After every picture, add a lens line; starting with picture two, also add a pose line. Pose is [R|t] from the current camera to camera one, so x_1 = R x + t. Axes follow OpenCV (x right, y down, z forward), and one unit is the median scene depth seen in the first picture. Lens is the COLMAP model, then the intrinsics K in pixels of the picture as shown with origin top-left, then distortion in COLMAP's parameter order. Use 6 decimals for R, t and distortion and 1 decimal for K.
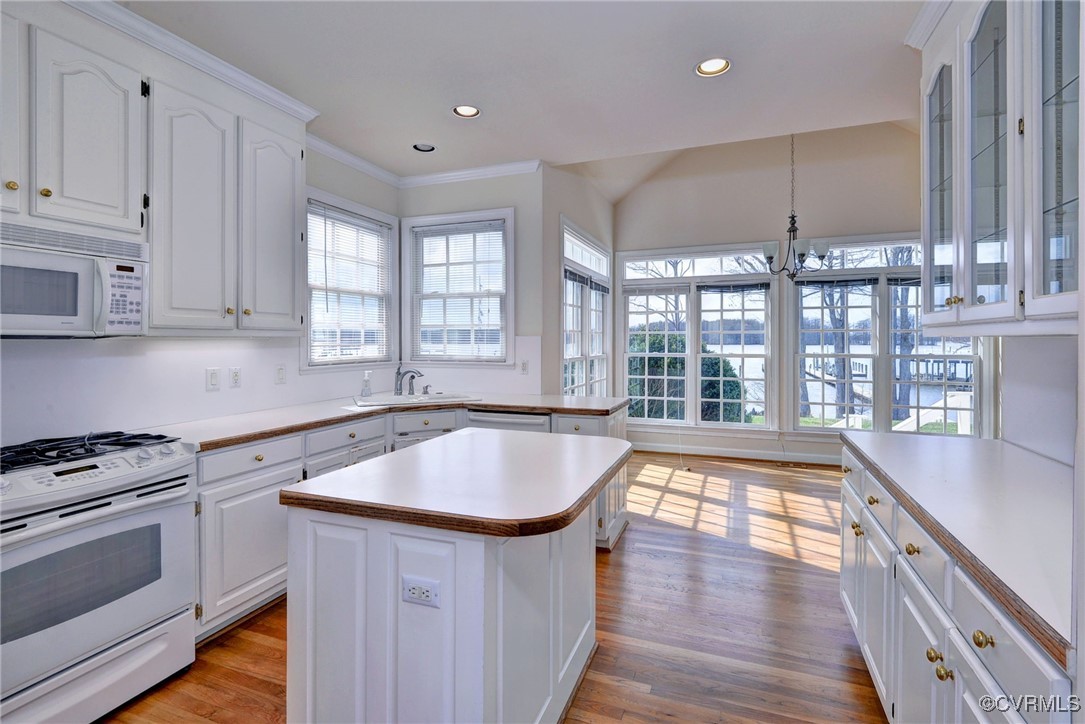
lens RADIAL K [[529.1, 0, 543.9], [0, 529.1, 338.0], [0, 0, 1]] dist [0.001758, 0.000306]
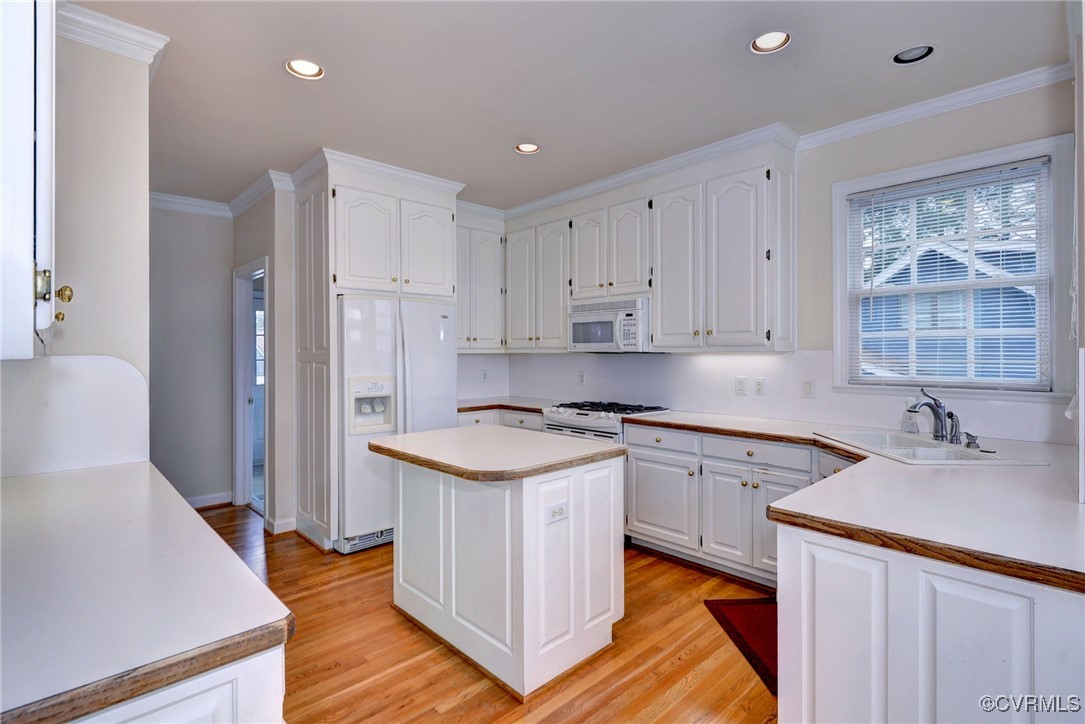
lens RADIAL K [[509.0, 0, 542.5], [0, 509.0, 362.0], [0, 0, 1]] dist [-0.000525, -0.000040]
pose [[-0.437853, 0.009177, -0.899000, 0.875129], [0.000664, 0.999951, 0.009884, 0.011604], [0.899046, 0.003730, -0.437838, 1.453576]]
